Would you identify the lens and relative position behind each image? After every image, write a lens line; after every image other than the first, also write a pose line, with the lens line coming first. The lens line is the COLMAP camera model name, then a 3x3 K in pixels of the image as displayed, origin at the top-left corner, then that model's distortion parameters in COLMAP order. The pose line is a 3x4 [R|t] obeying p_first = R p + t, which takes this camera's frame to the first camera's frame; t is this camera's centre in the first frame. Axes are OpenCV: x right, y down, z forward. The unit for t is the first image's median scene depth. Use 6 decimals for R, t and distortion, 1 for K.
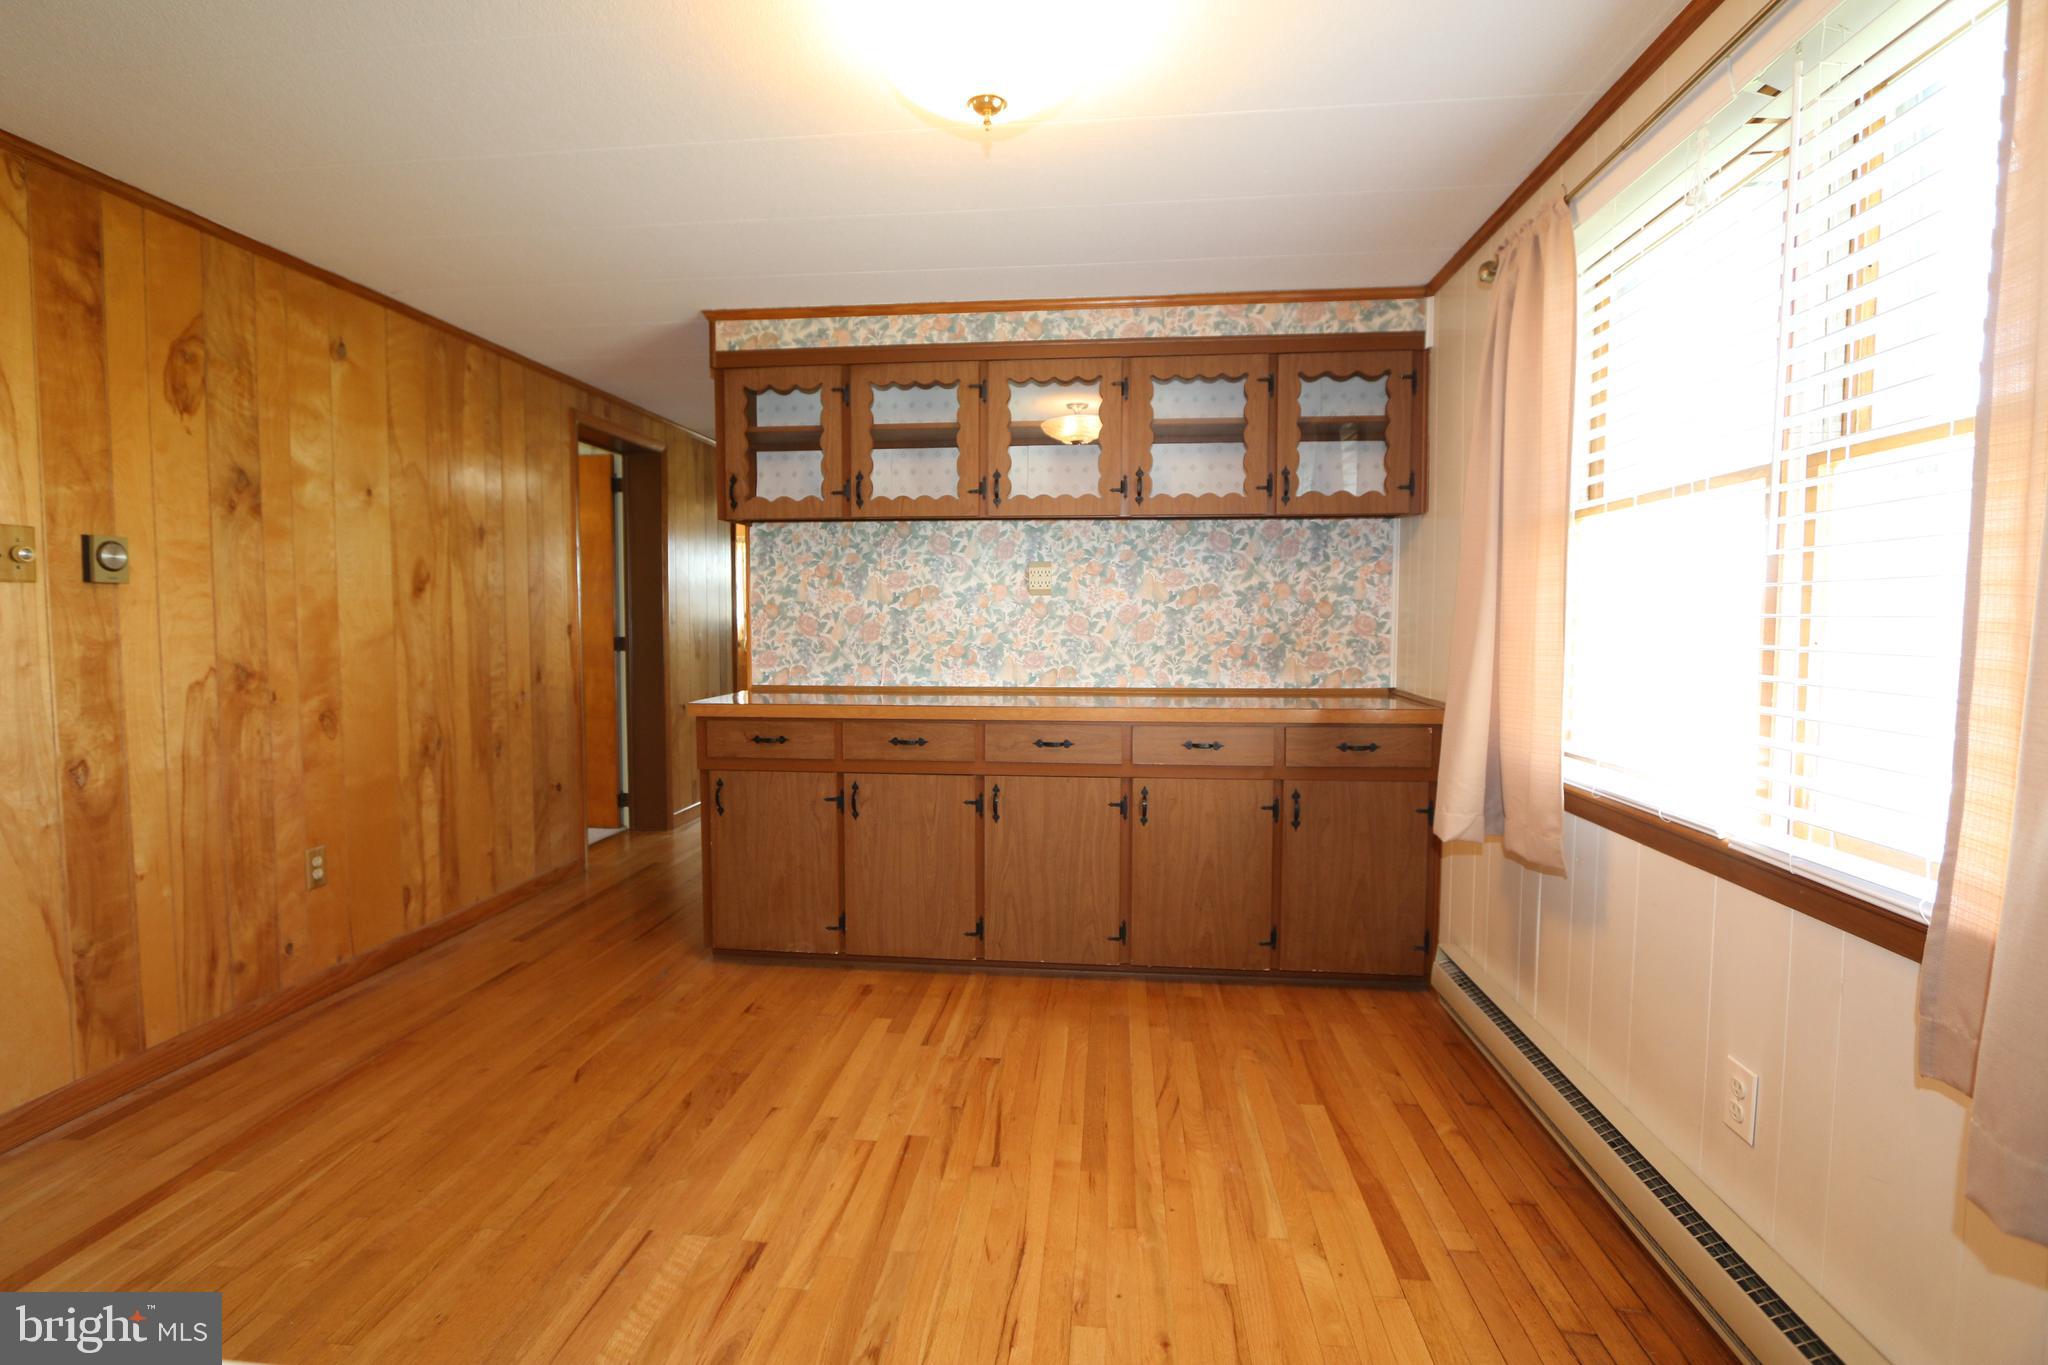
lens RADIAL K [[946.3, 0, 995.9], [0, 946.3, 672.1], [0, 0, 1]] dist [-0.018852, 0.004430]
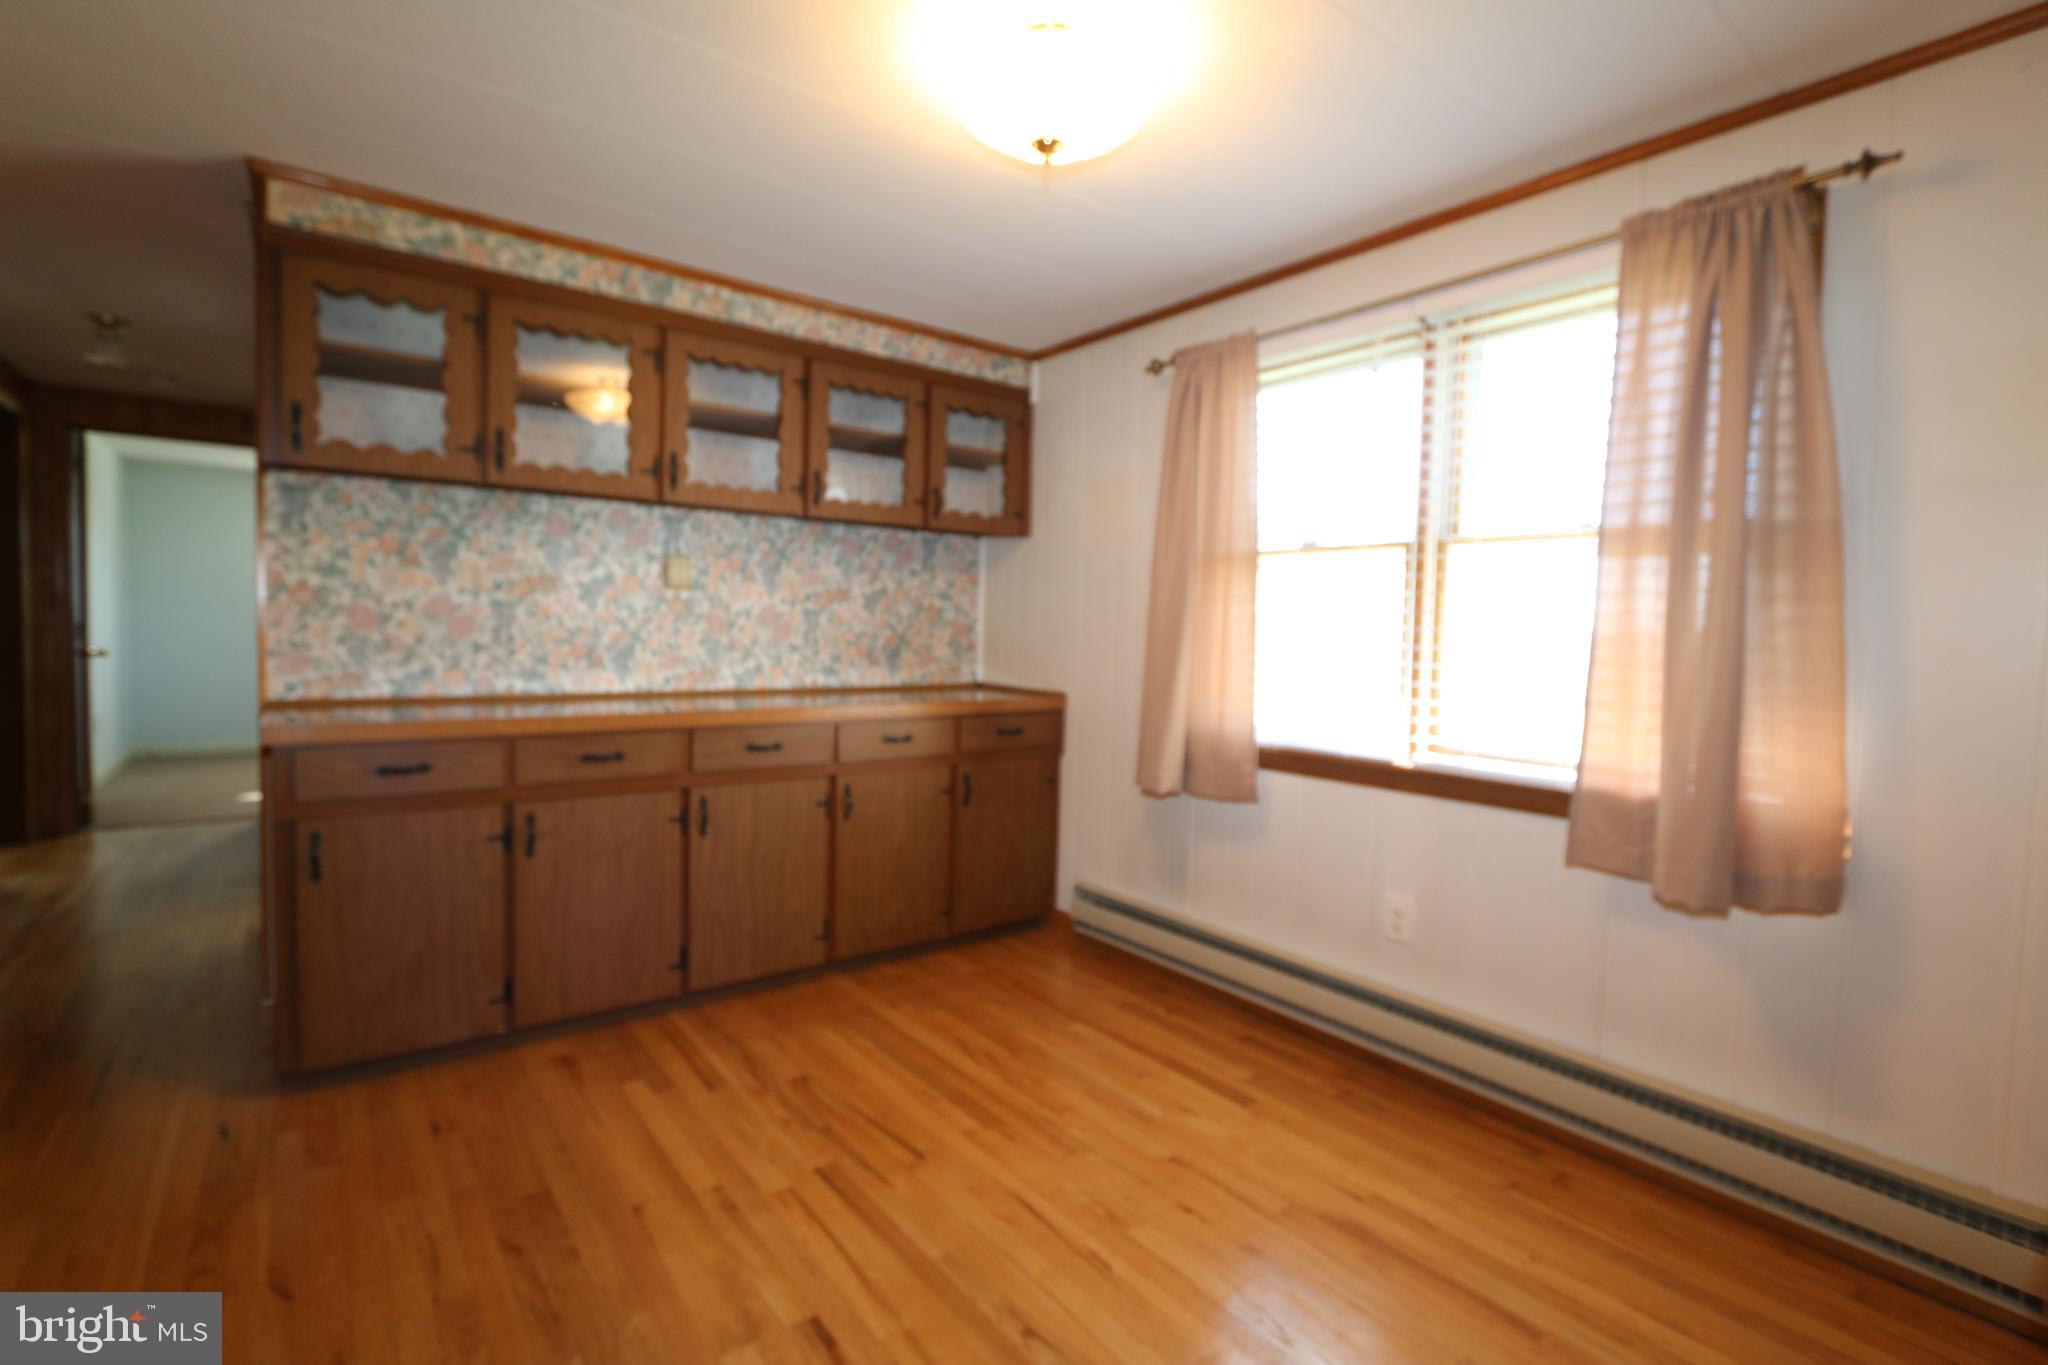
lens RADIAL K [[946.3, 0, 1020.2], [0, 946.3, 670.3], [0, 0, 1]] dist [-0.018852, 0.004430]
pose [[0.715497, -0.015077, 0.698453, -0.408953], [0.016298, 0.999855, 0.004887, -0.002673], [-0.698425, 0.007887, 0.715640, 0.128066]]
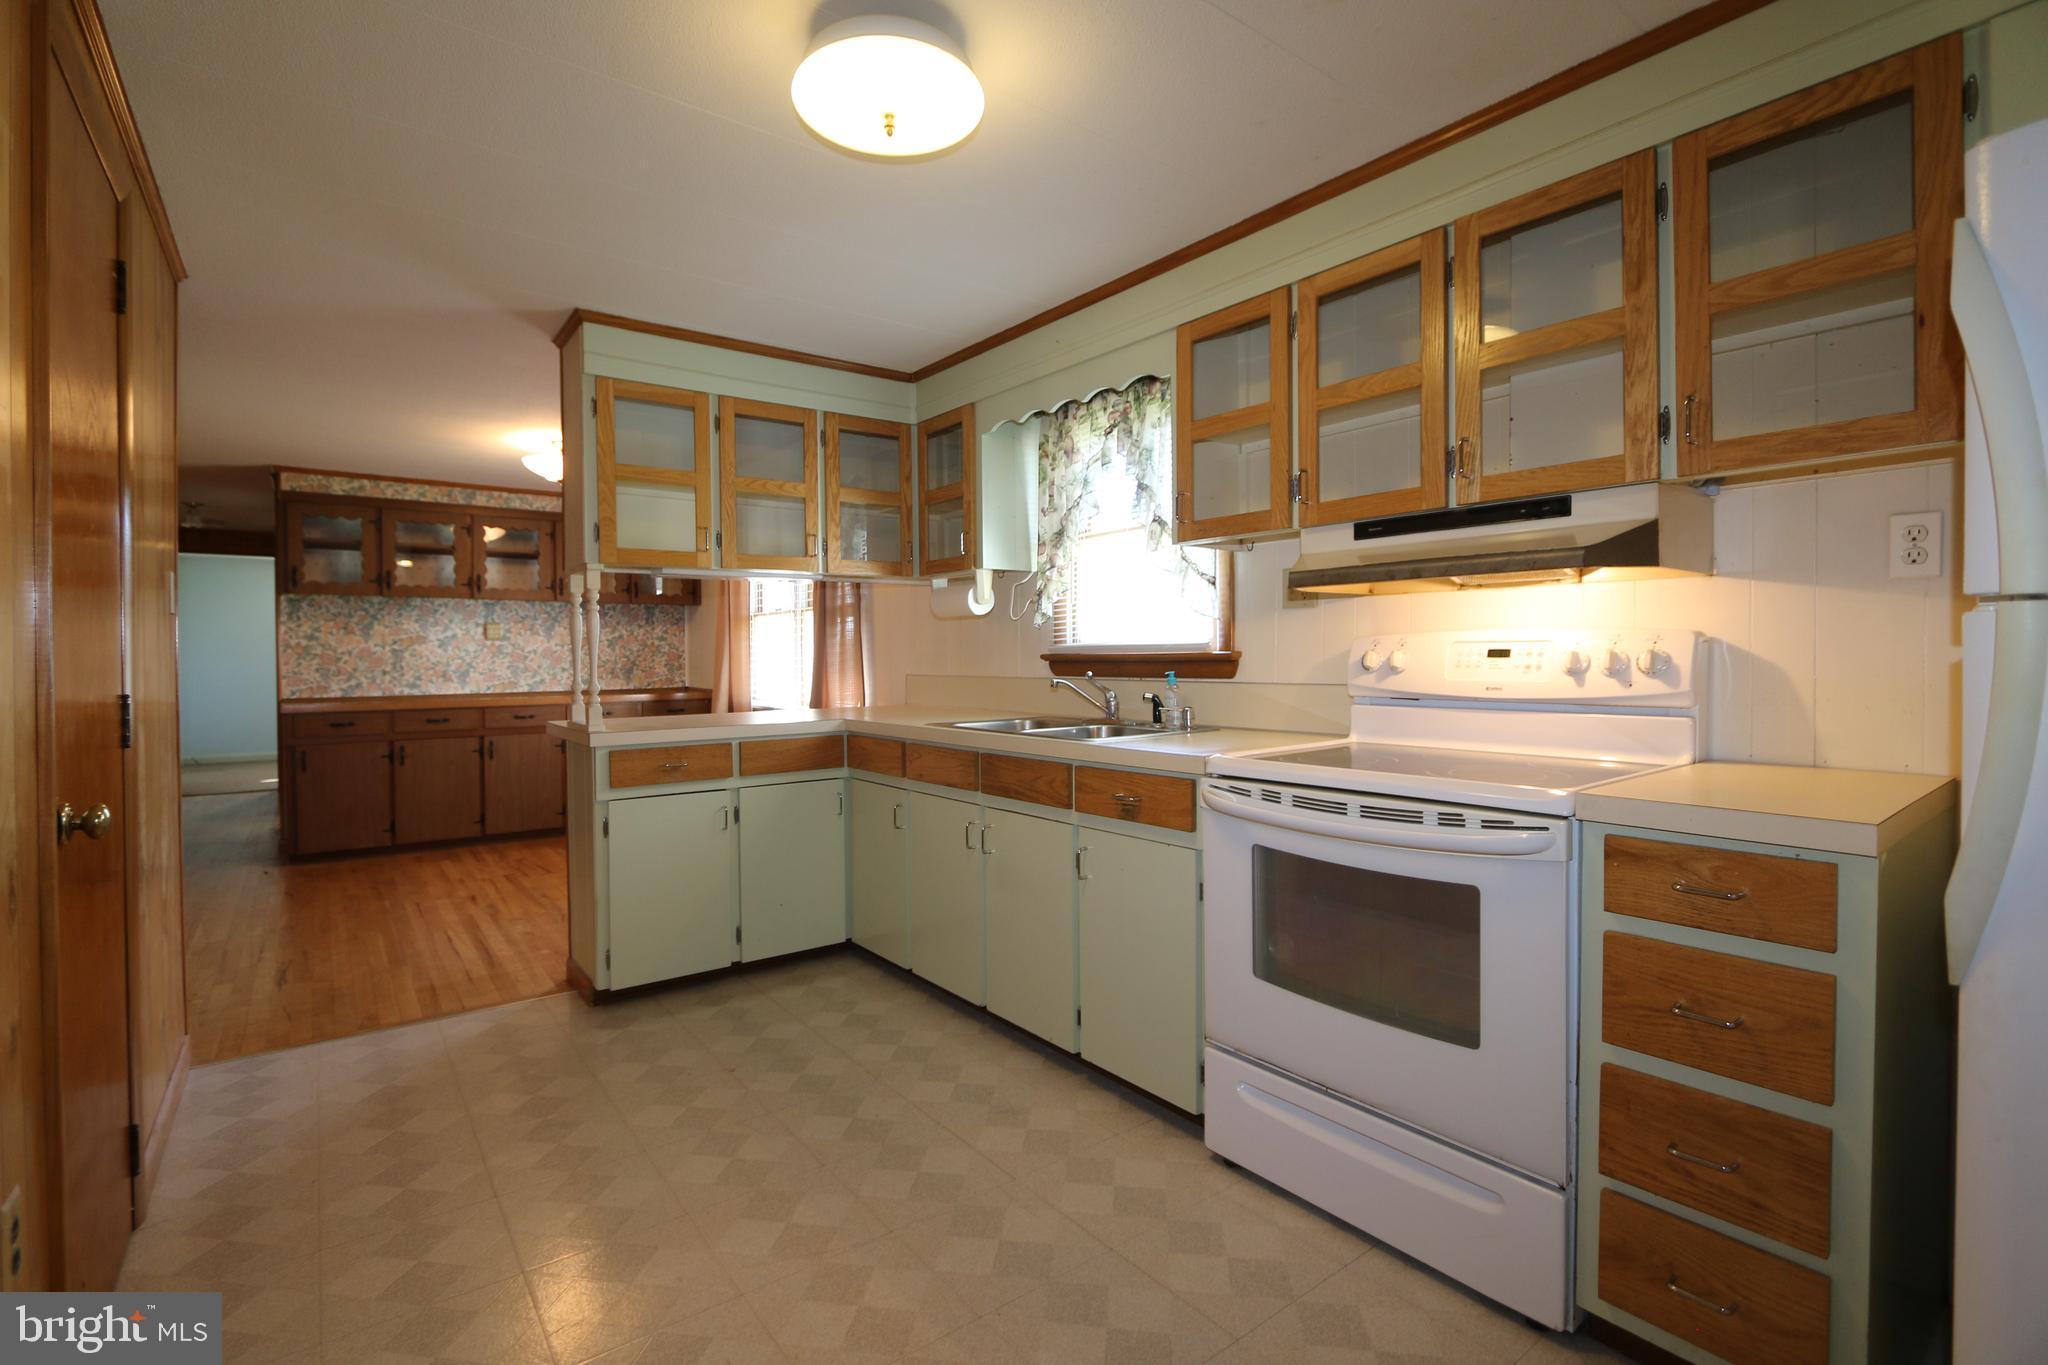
lens RADIAL K [[946.3, 0, 1024.3], [0, 946.3, 671.2], [0, 0, 1]] dist [-0.018852, 0.004430]
pose [[0.716132, -0.017137, 0.697754, -0.540722], [0.046326, 0.998661, -0.023019, 0.071390], [-0.696425, 0.048808, 0.715968, -1.092025]]
